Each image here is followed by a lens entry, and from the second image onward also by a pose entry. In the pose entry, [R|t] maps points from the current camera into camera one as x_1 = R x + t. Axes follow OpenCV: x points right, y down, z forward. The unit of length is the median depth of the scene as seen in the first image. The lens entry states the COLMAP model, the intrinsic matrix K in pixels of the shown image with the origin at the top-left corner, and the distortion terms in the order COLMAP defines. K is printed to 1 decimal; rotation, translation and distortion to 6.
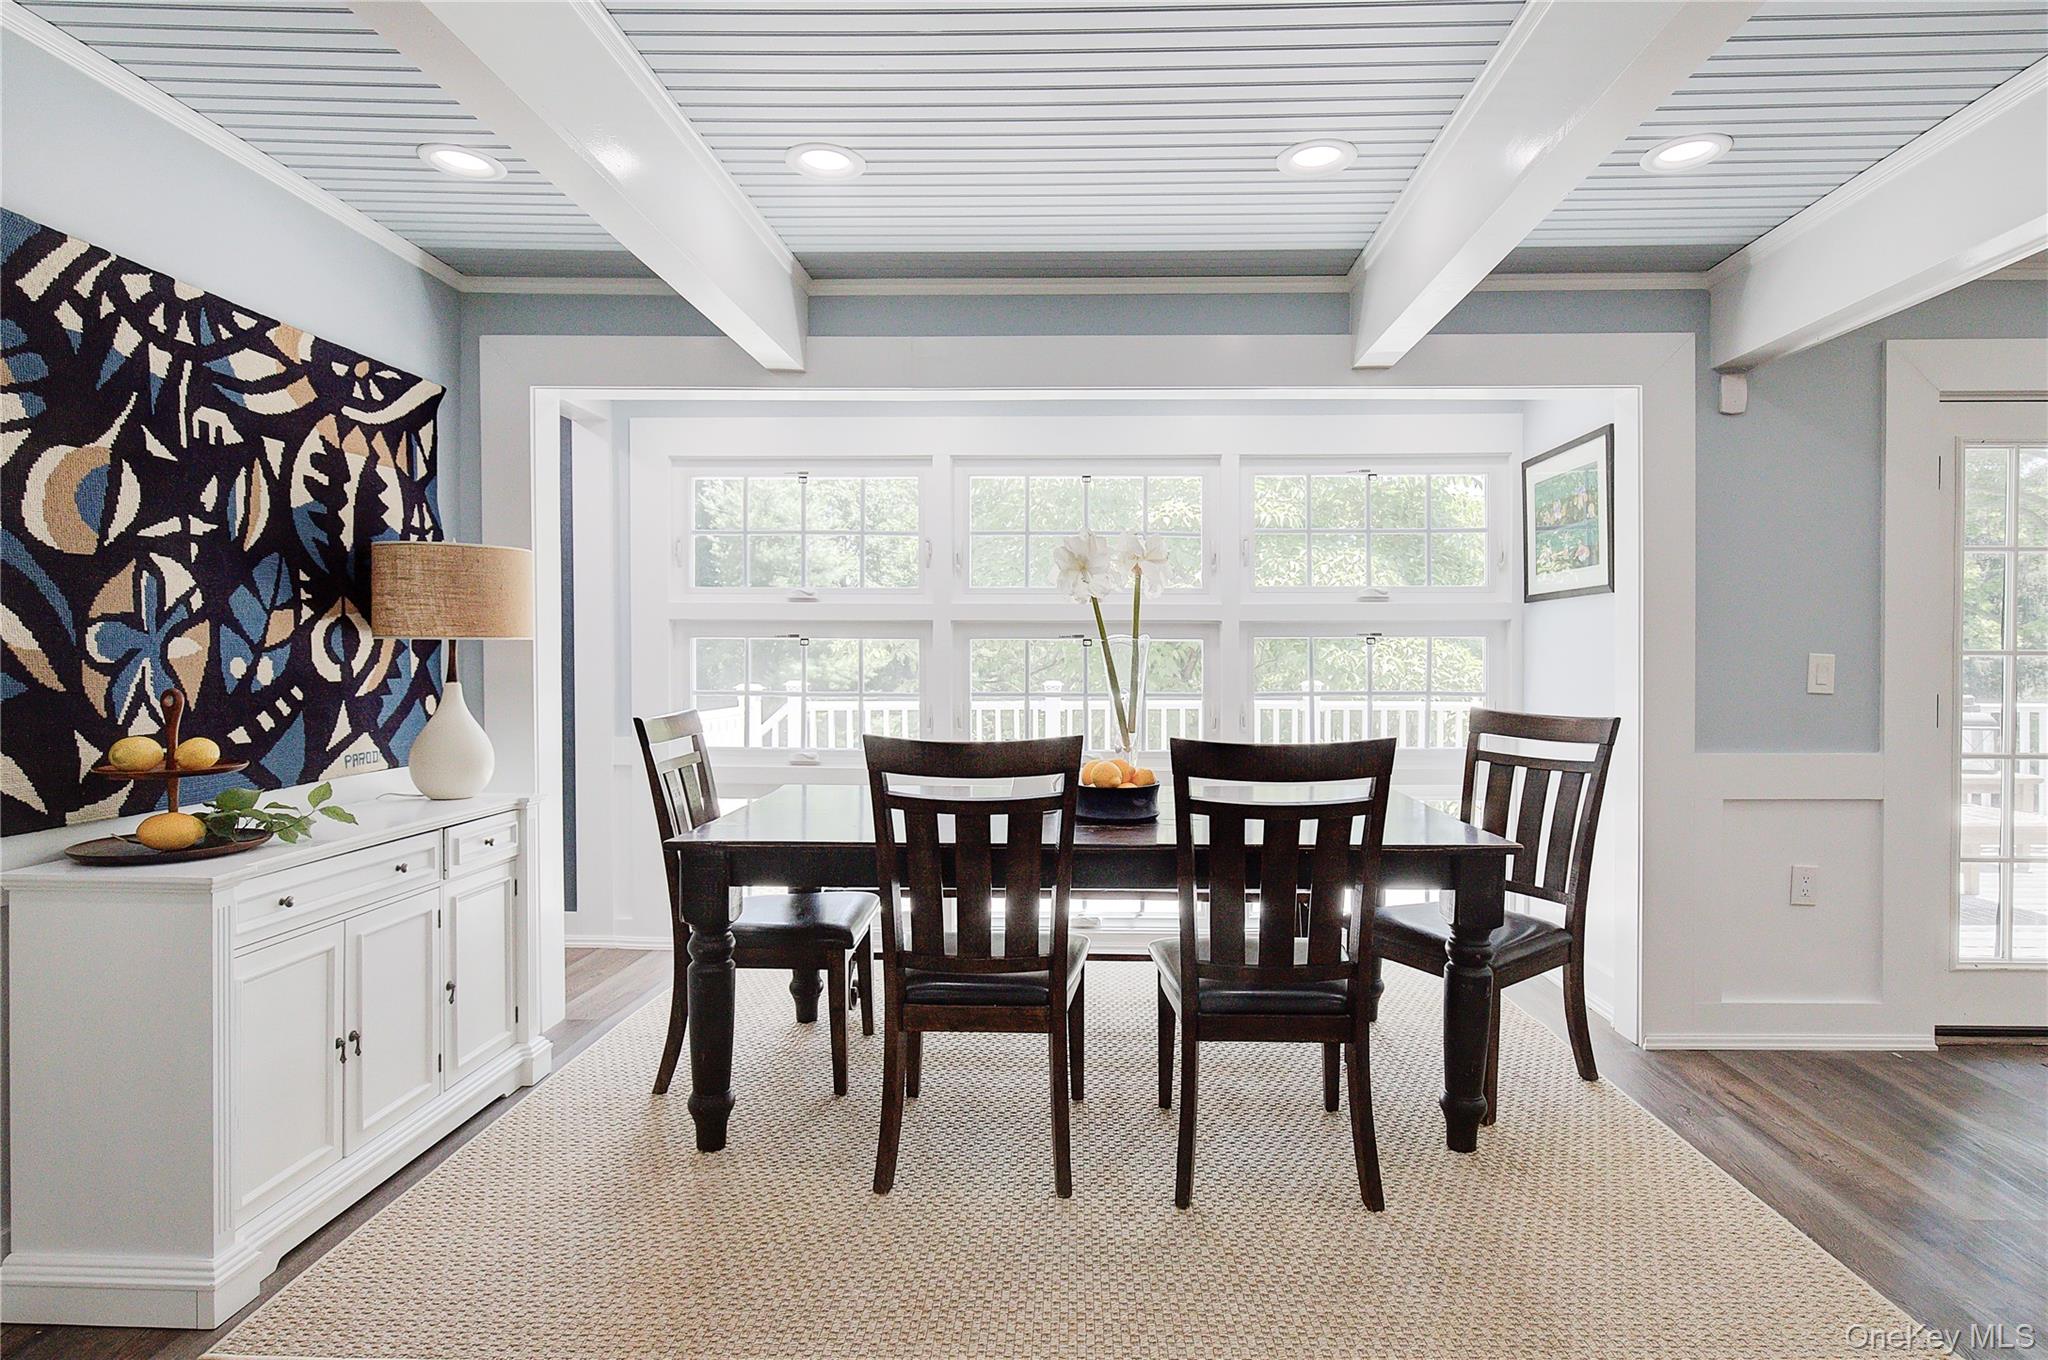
lens RADIAL K [[1058.3, 0, 1056.6], [0, 1058.3, 672.5], [0, 0, 1]] dist [-0.002369, 0.000065]
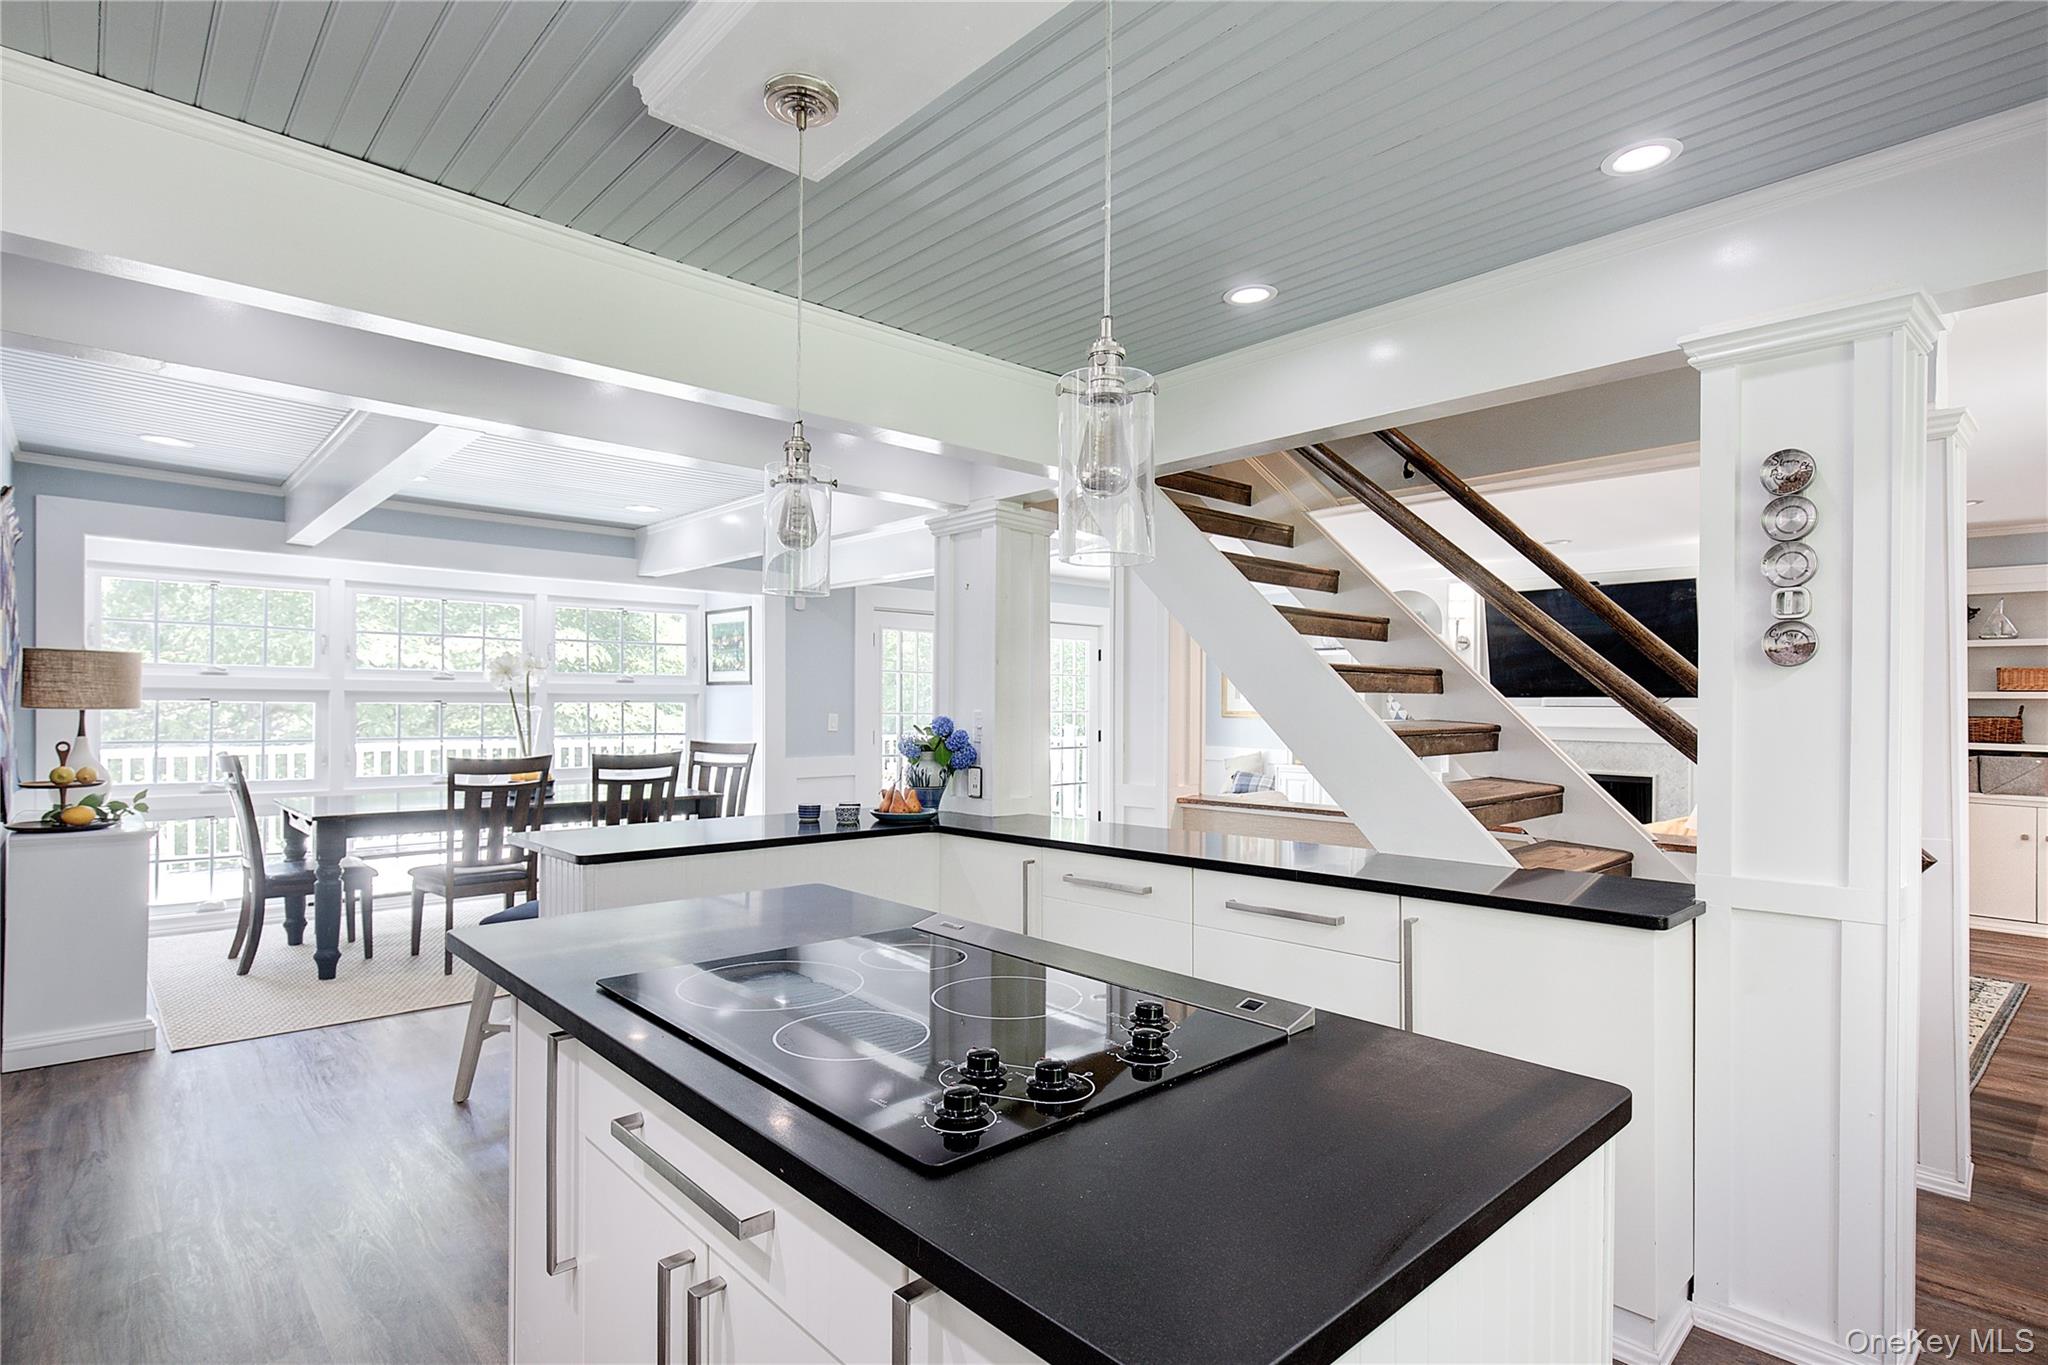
lens RADIAL K [[1028.5, 0, 1026.5], [0, 1028.5, 703.2], [0, 0, 1]] dist [-0.001487, 0.000397]
pose [[0.718235, 0.004037, 0.695789, -0.599380], [0.004679, 0.999933, -0.010632, -0.016951], [-0.695785, 0.010891, 0.718167, -1.011128]]
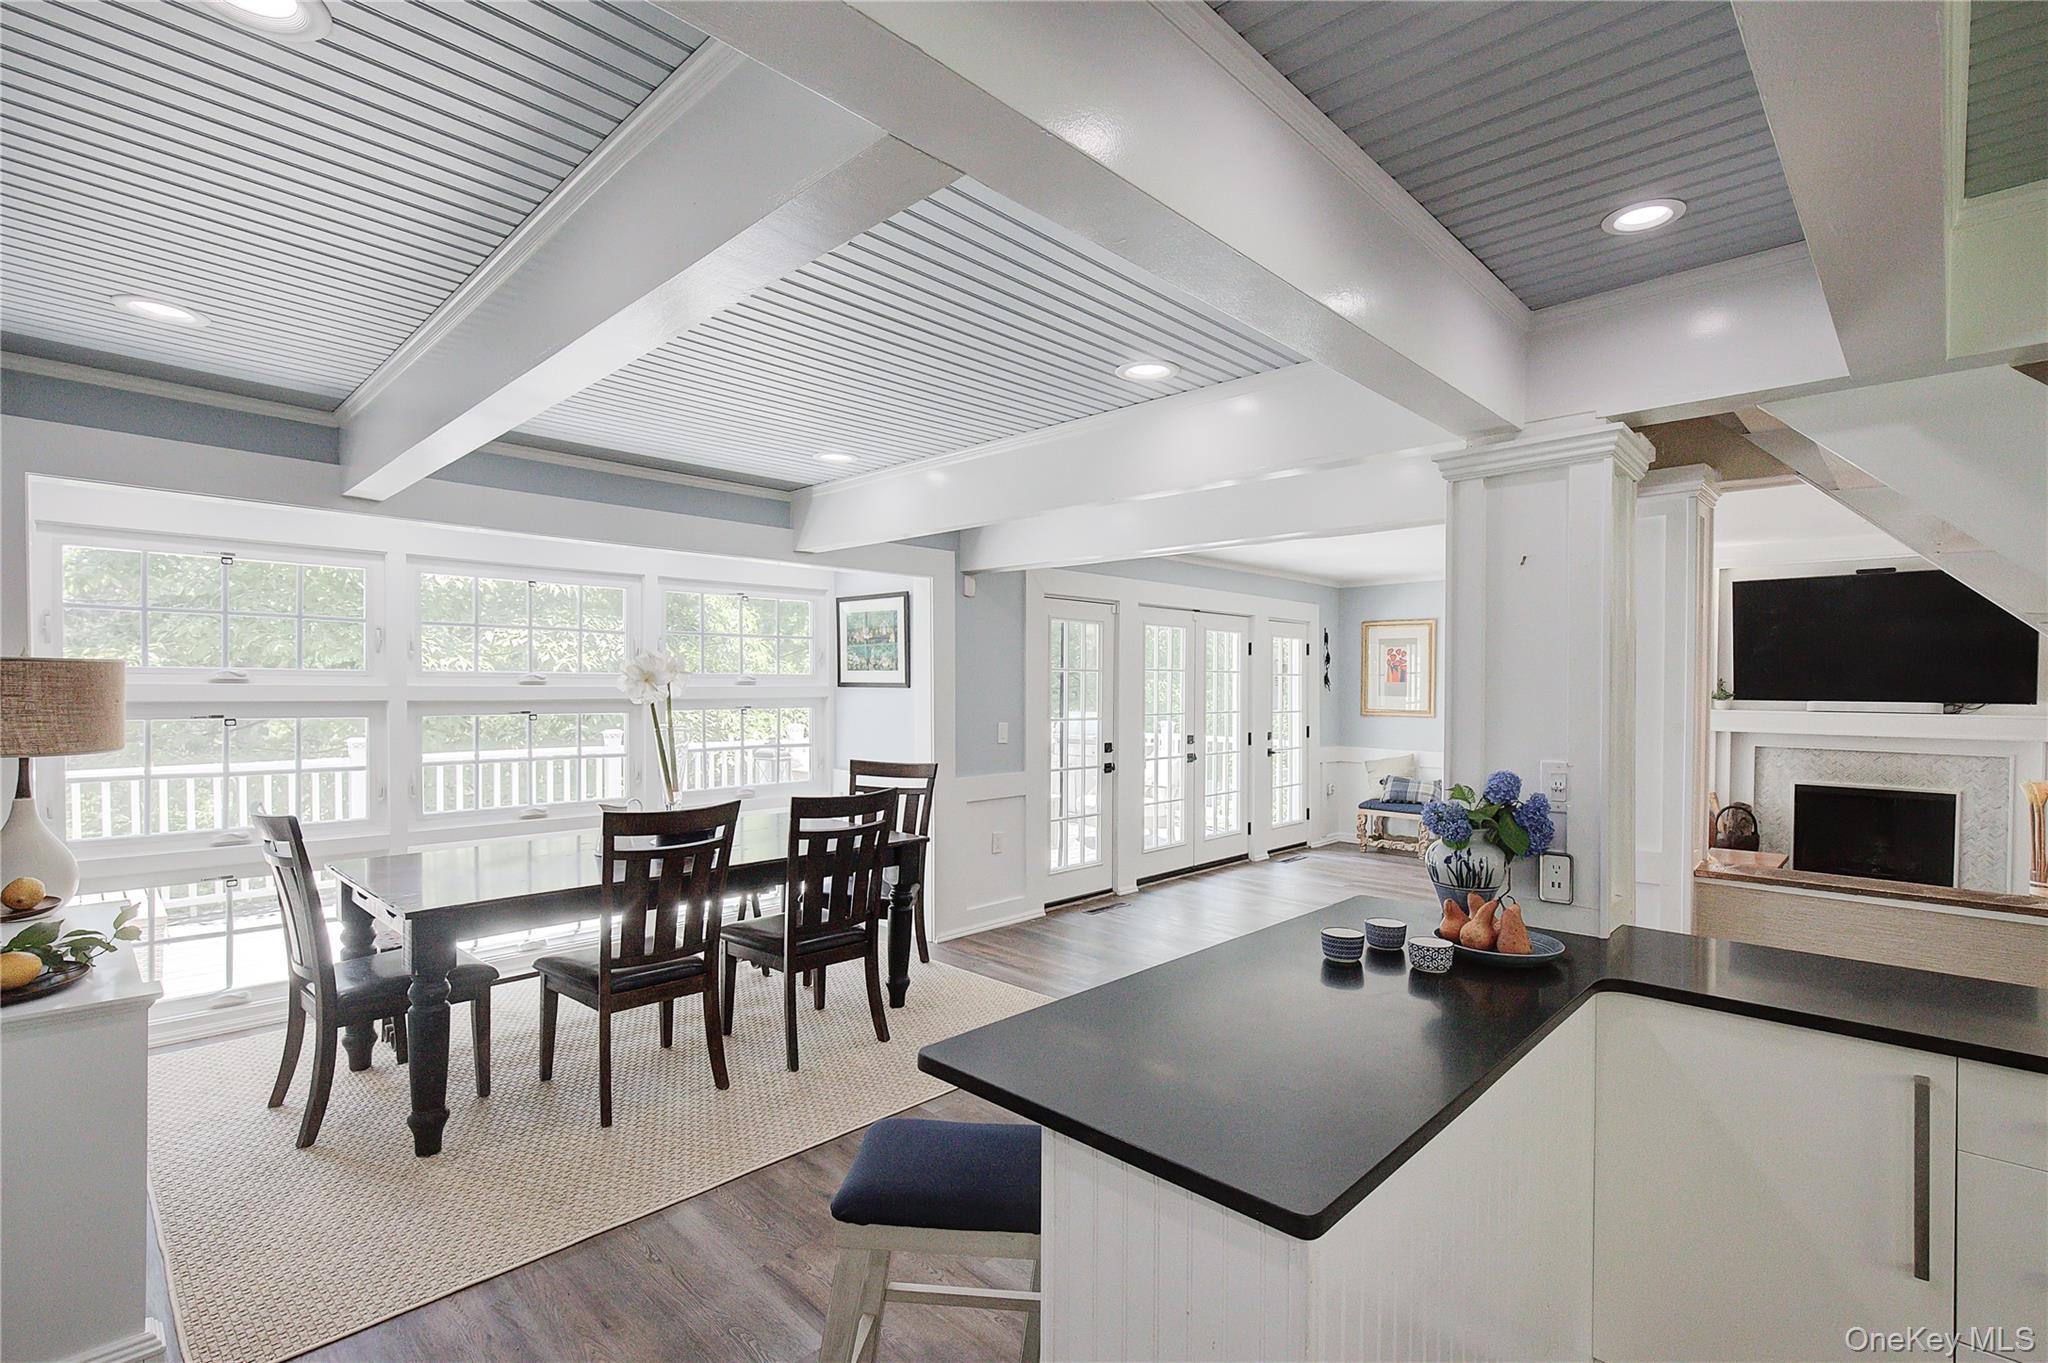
lens RADIAL K [[946.1, 0, 1037.8], [0, 946.1, 700.6], [0, 0, 1]] dist [-0.000781, -0.000233]
pose [[0.677035, -0.009270, 0.735892, -0.554905], [0.005779, 0.999957, 0.007281, -0.076140], [-0.735928, -0.000677, 0.677060, -0.245204]]
